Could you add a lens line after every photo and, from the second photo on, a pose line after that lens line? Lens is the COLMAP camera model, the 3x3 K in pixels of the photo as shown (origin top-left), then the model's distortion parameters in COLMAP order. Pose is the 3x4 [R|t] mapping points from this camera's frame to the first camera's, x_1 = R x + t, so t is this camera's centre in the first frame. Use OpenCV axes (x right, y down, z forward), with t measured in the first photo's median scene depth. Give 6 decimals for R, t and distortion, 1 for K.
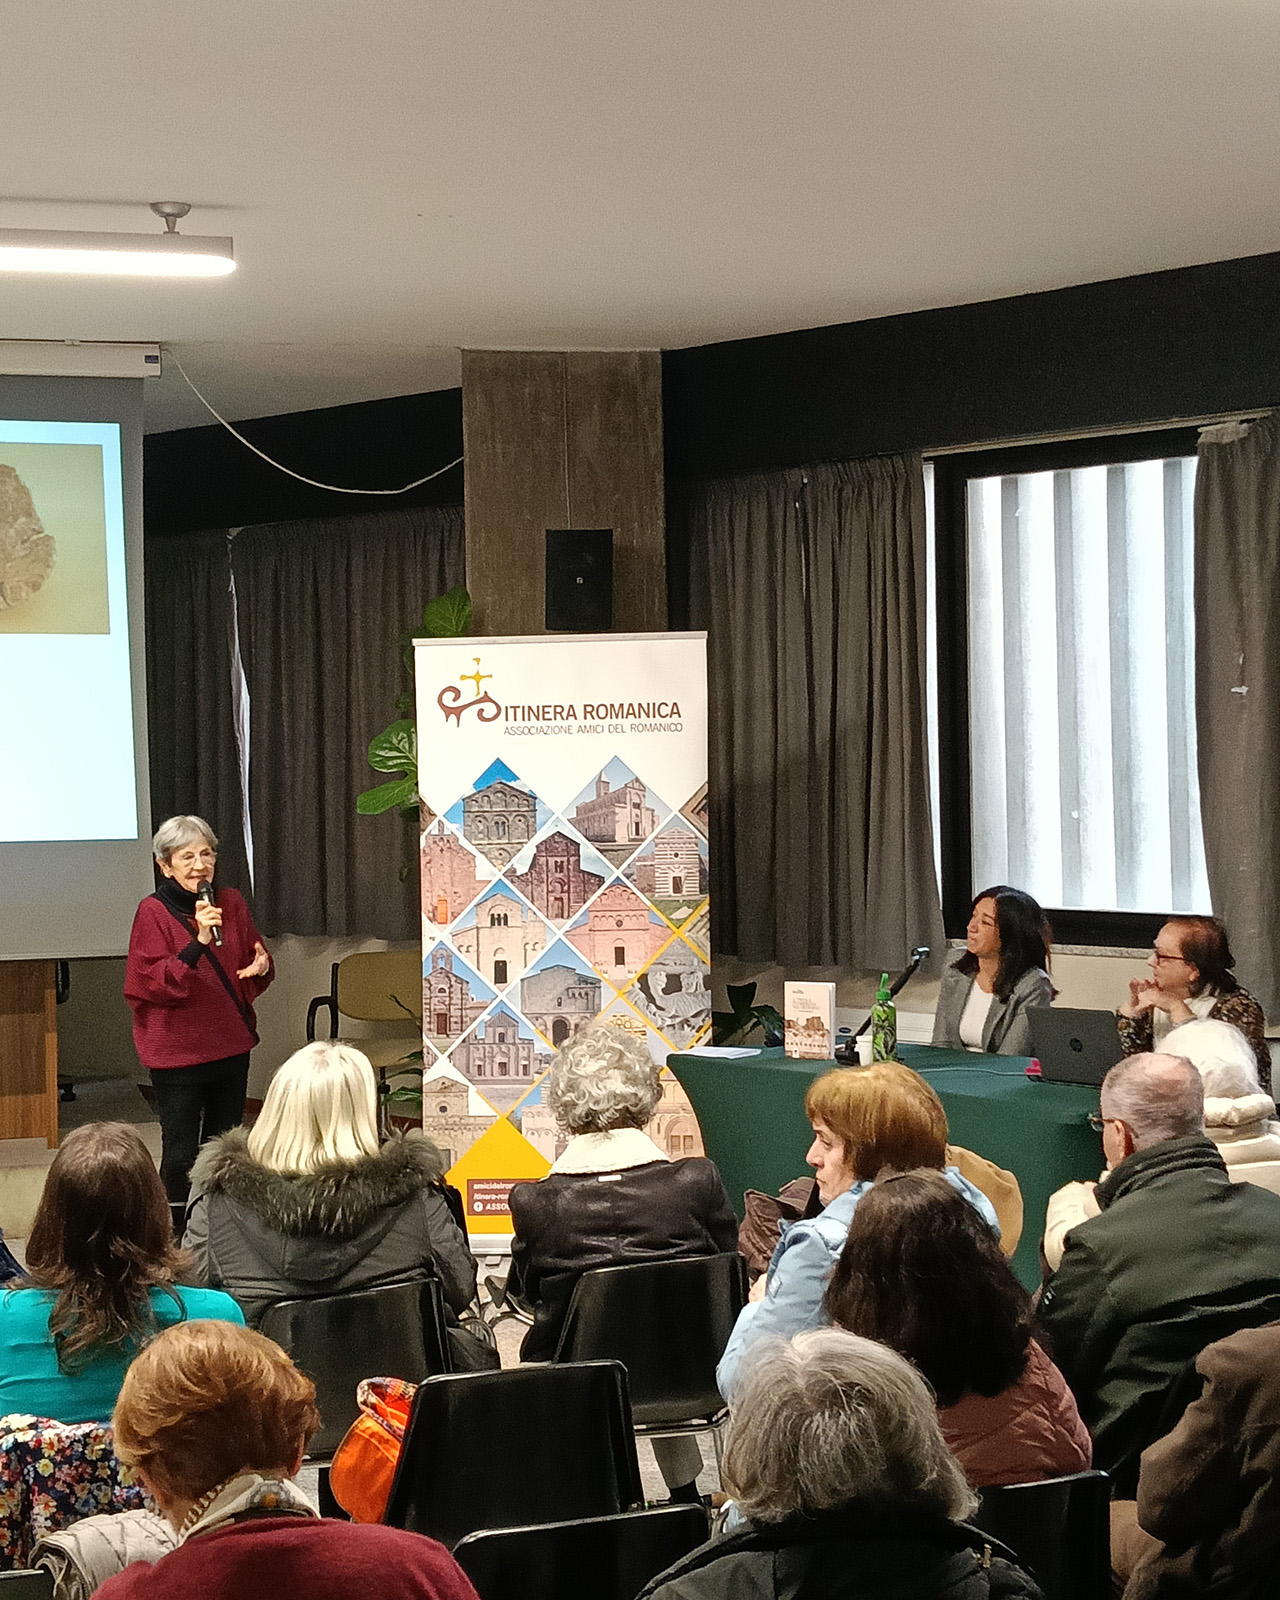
lens RADIAL K [[2725.1, 0, 619.7], [0, 2725.1, 771.9], [0, 0, 1]] dist [0.097109, 0.000000]
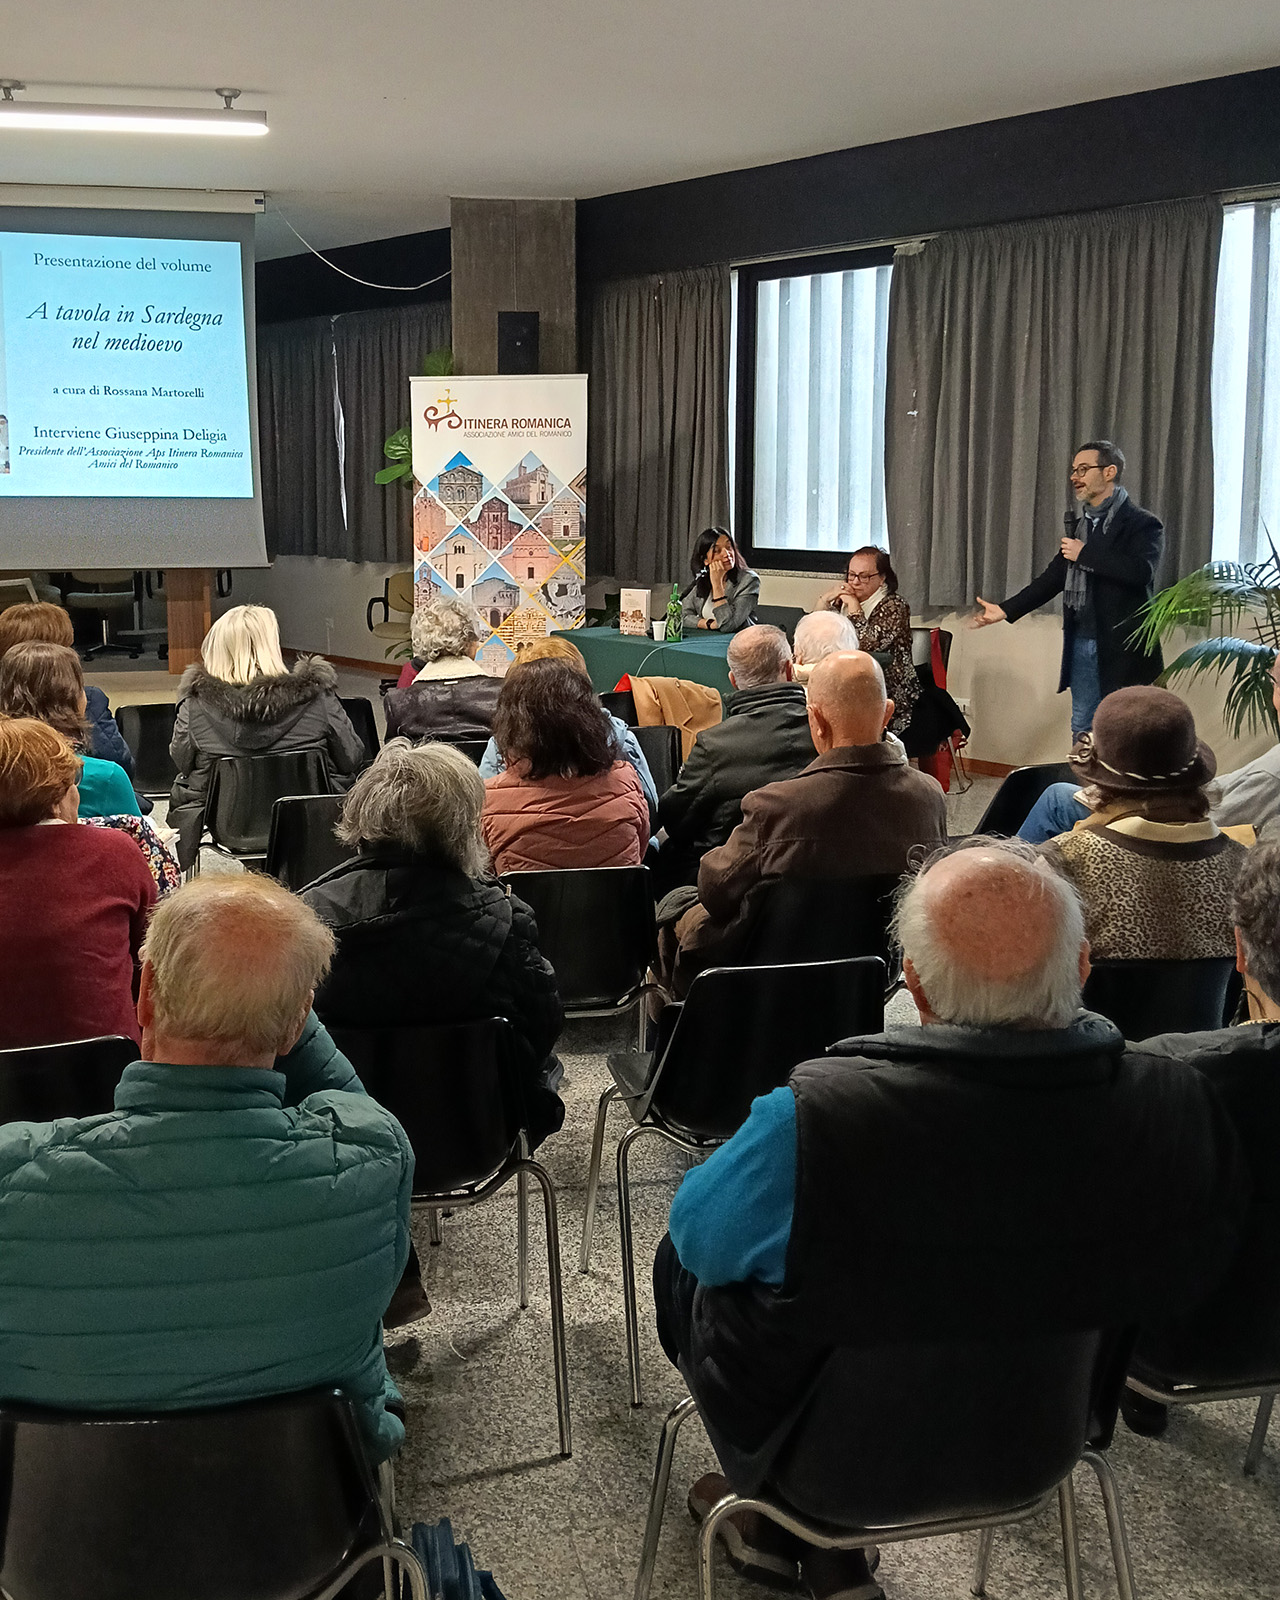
lens RADIAL K [[1570.0, 0, 531.0], [0, 1570.0, 689.9], [0, 0, 1]] dist [0.038846, 0.000000]
pose [[0.997647, 0.025281, -0.063736, 0.062577], [-0.016788, 0.991317, 0.130418, 0.013410], [0.066479, -0.129041, 0.989408, 0.044217]]
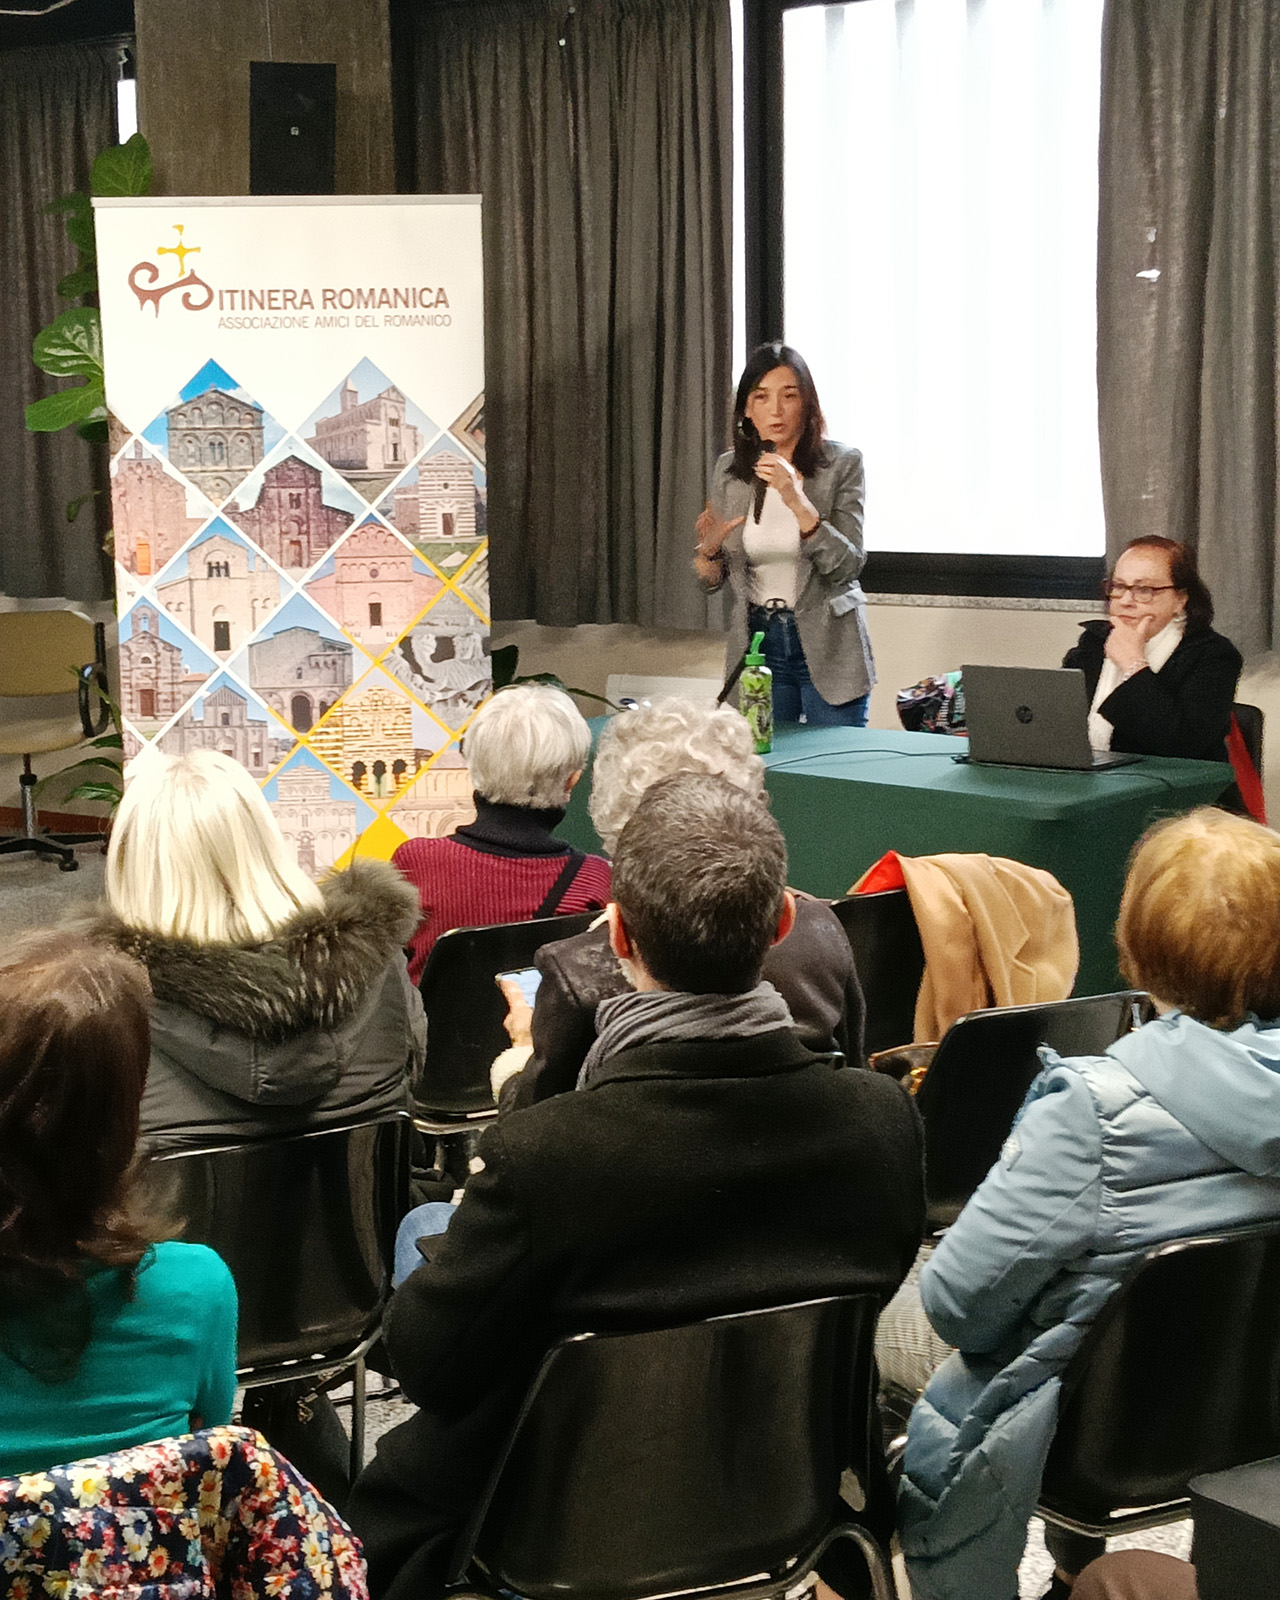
lens RADIAL K [[2725.1, 0, 648.2], [0, 2725.1, 812.8], [0, 0, 1]] dist [0.097109, 0.000000]
pose [[0.983330, -0.024057, 0.180231, -0.065976], [-0.001402, 0.990177, 0.139812, 0.013633], [-0.181824, -0.137734, 0.973637, 0.205125]]
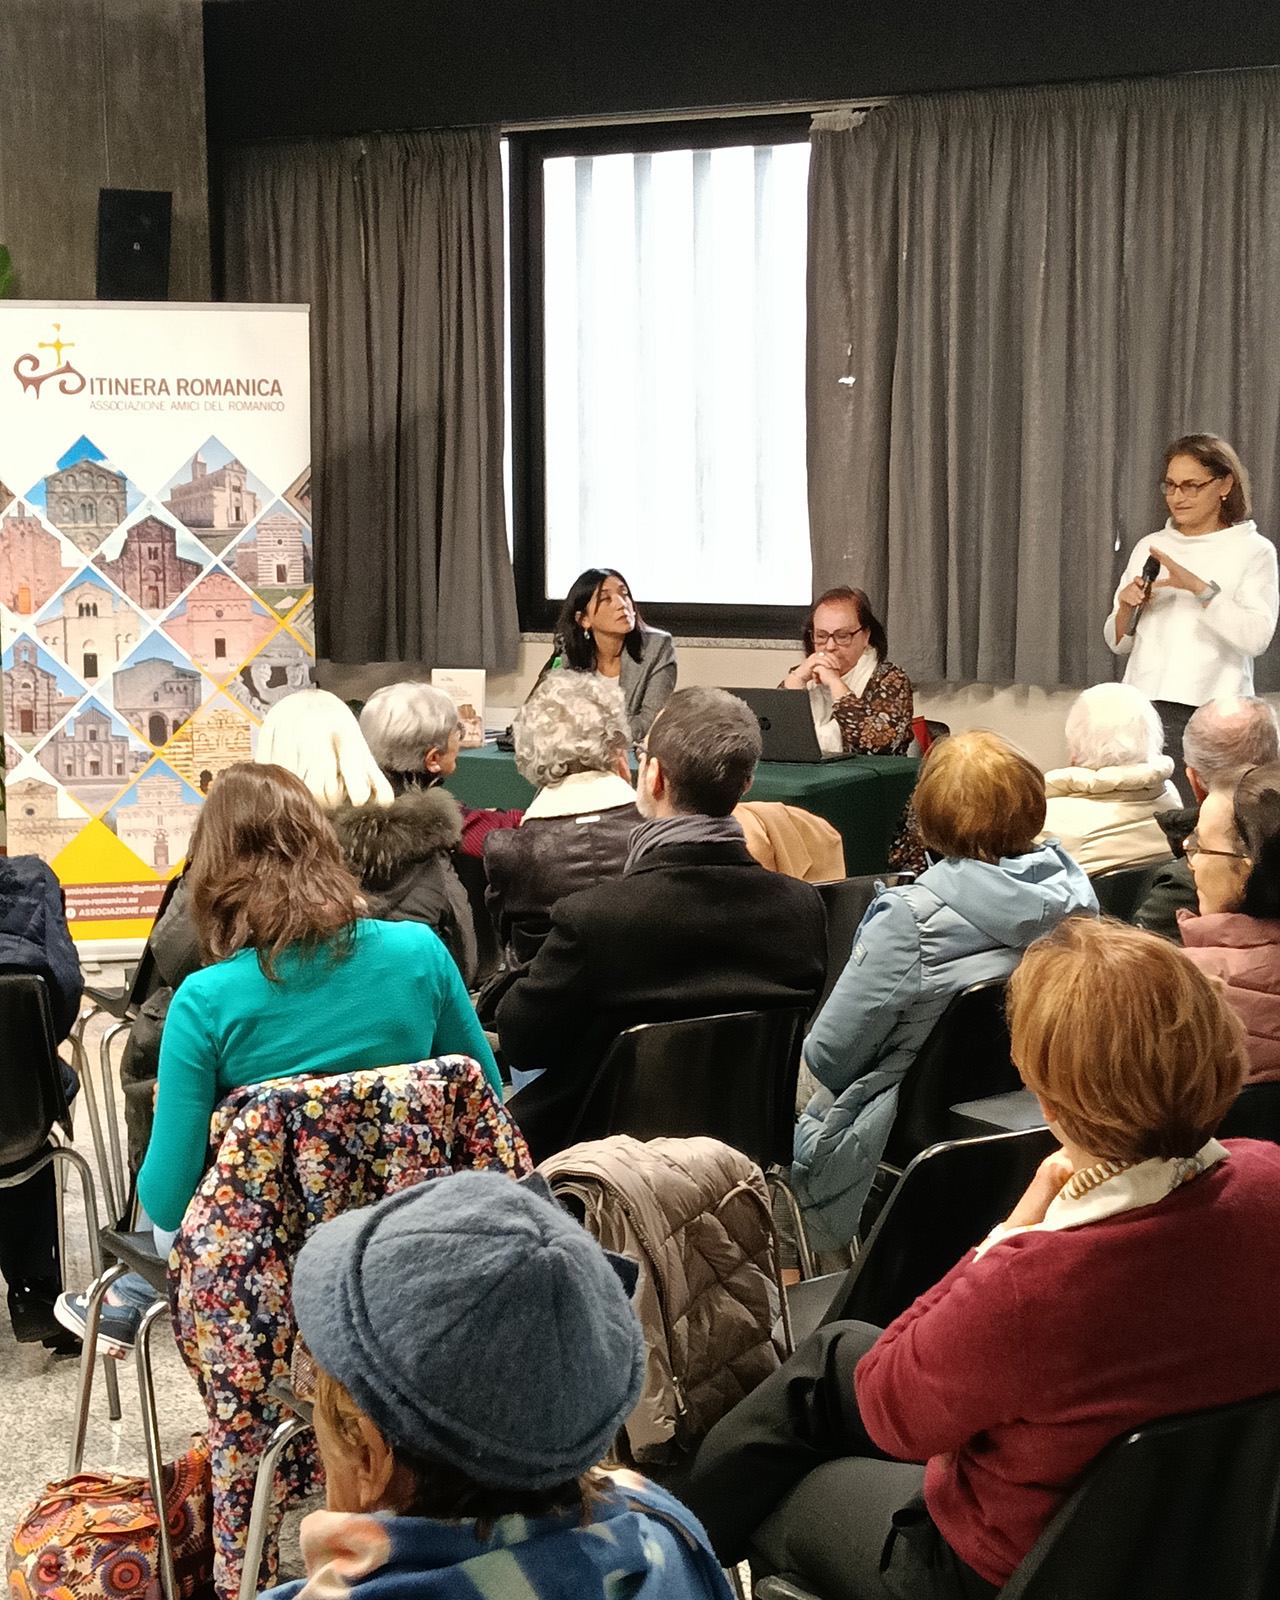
lens RADIAL K [[2725.1, 0, 653.6], [0, 2725.1, 793.8], [0, 0, 1]] dist [0.097109, 0.000000]
pose [[0.947081, -0.021958, 0.320244, -0.162460], [-0.011388, 0.994731, 0.101883, 0.019199], [-0.320793, -0.100139, 0.941841, 0.048180]]
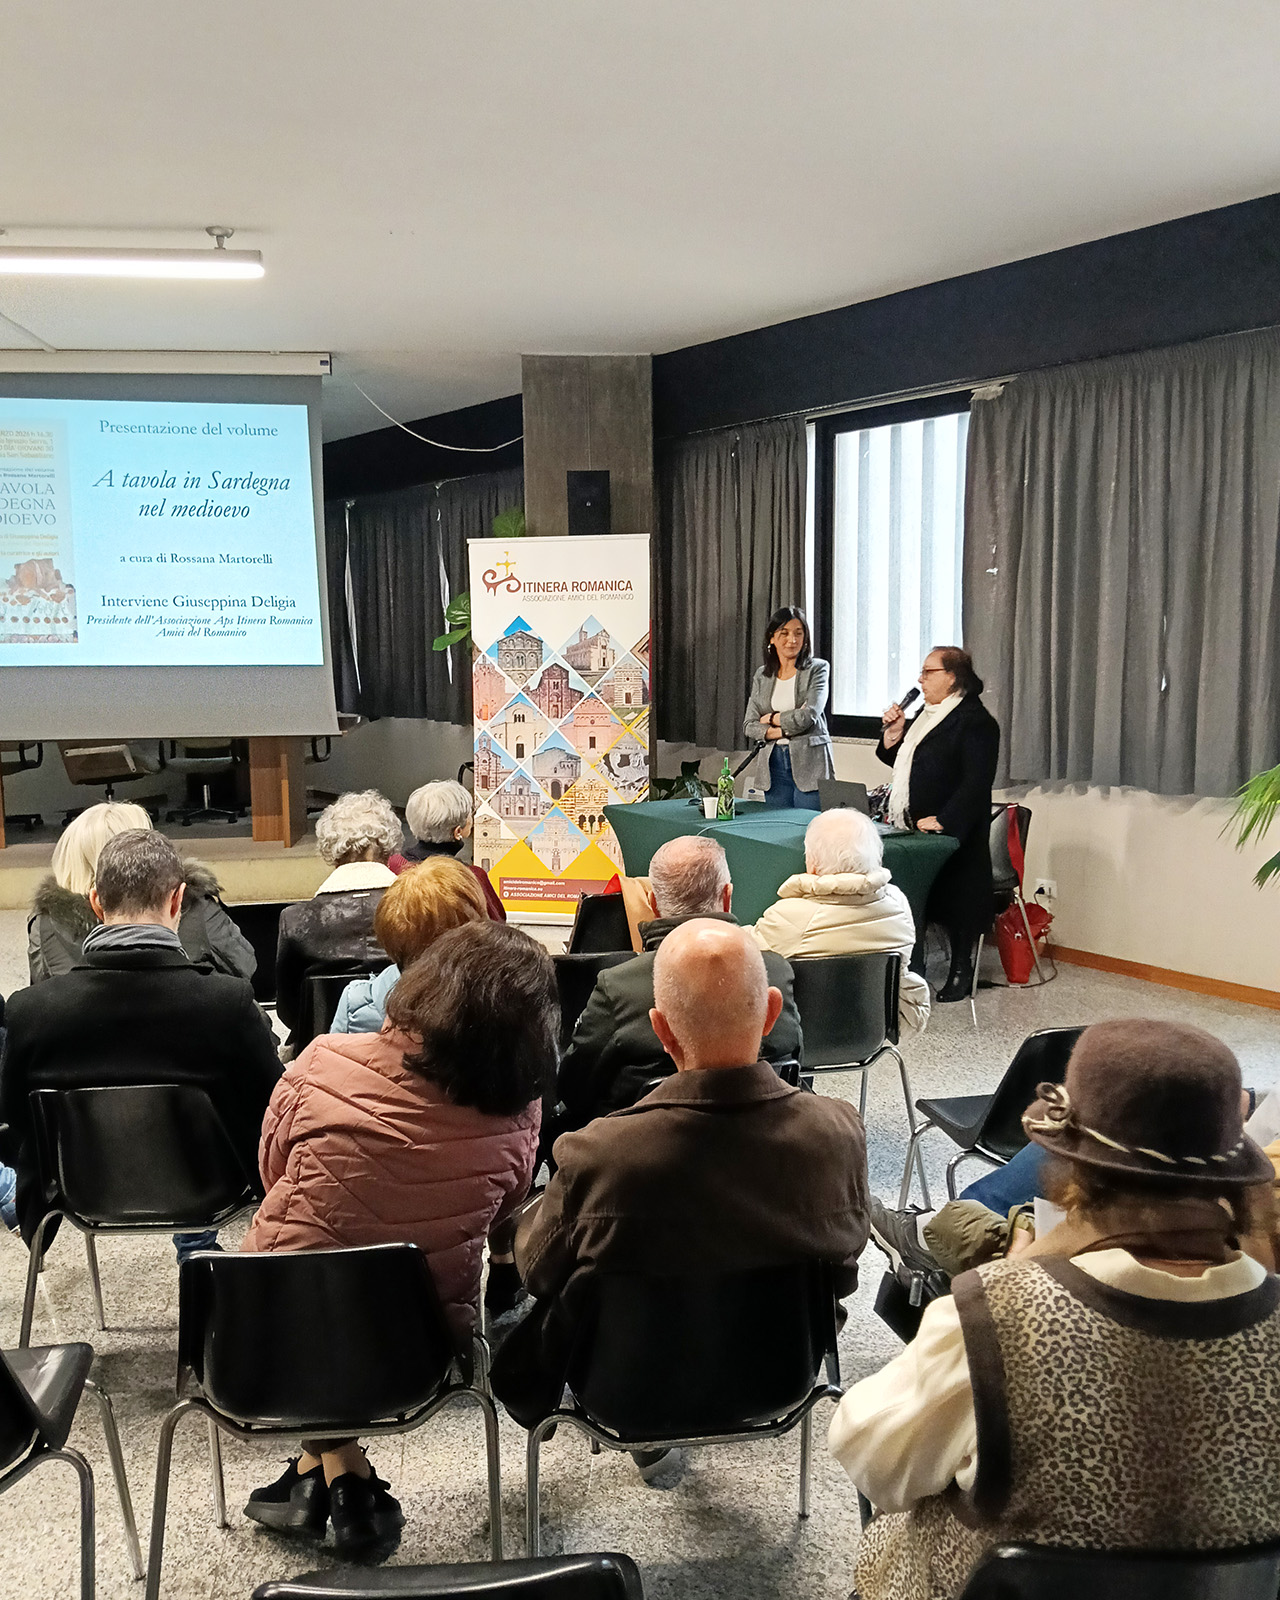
lens RADIAL K [[1388.4, 0, 617.3], [0, 1388.4, 831.7], [0, 0, 1]] dist [0.036755, -0.088213]
pose [[0.990052, 0.027855, -0.137919, 0.126896], [-0.008937, 0.990679, 0.135926, 0.008902], [0.140419, -0.133341, 0.981072, 0.200144]]
